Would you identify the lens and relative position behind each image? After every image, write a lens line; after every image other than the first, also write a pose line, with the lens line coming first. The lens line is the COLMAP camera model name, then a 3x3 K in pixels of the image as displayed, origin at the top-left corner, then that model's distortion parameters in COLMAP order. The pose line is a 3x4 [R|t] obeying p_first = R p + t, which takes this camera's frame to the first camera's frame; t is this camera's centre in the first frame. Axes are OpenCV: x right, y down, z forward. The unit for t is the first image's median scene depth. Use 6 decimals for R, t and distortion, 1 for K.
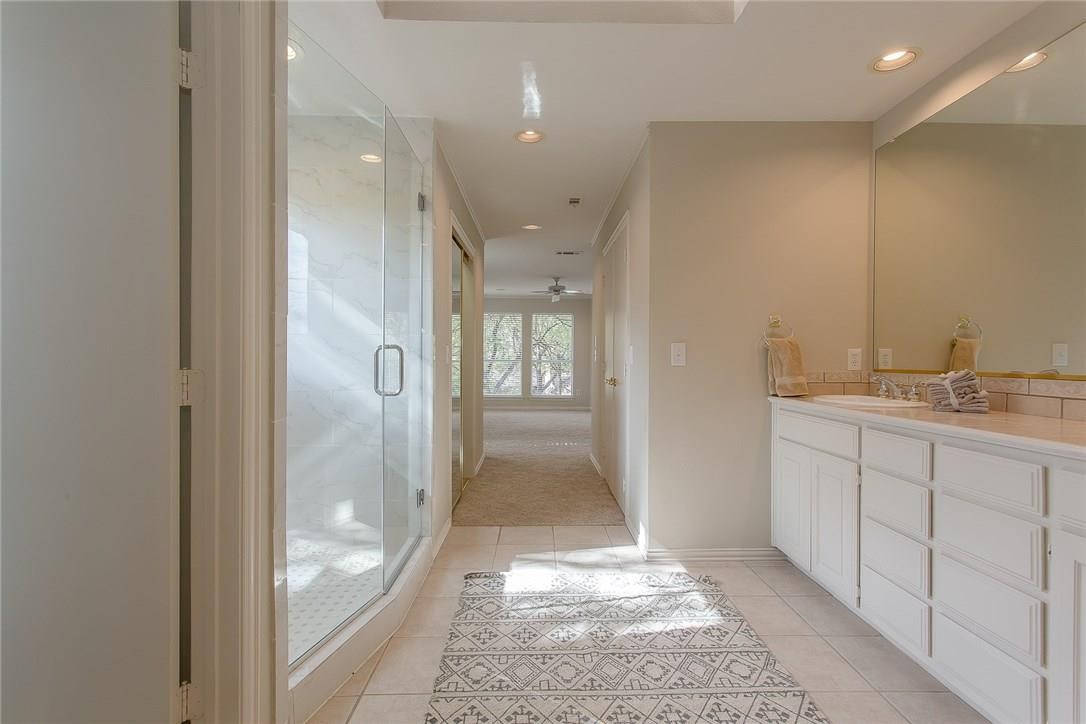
lens RADIAL K [[513.6, 0, 543.0], [0, 513.6, 362.0], [0, 0, 1]] dist [0.003556, 0.000557]
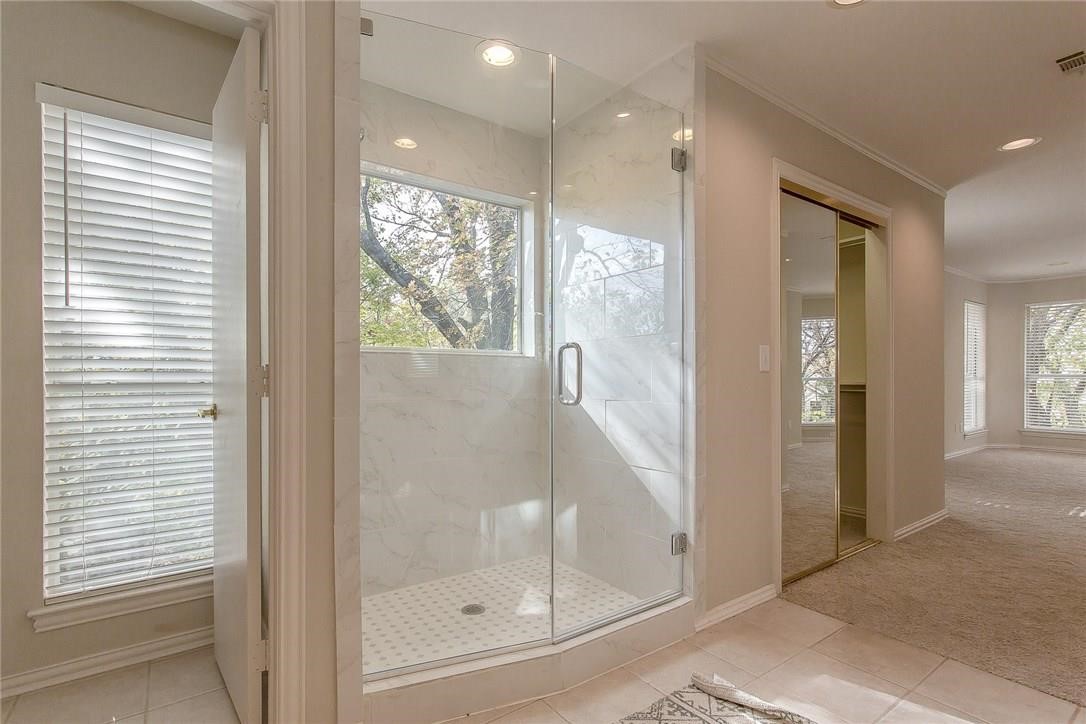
lens RADIAL K [[520.6, 0, 591.8], [0, 520.6, 379.0], [0, 0, 1]] dist [0.003336, 0.000390]
pose [[0.586384, -0.006970, -0.810004, 0.315710], [0.001328, 0.999970, -0.007643, 0.024195], [0.810032, 0.003406, 0.586375, 0.434875]]
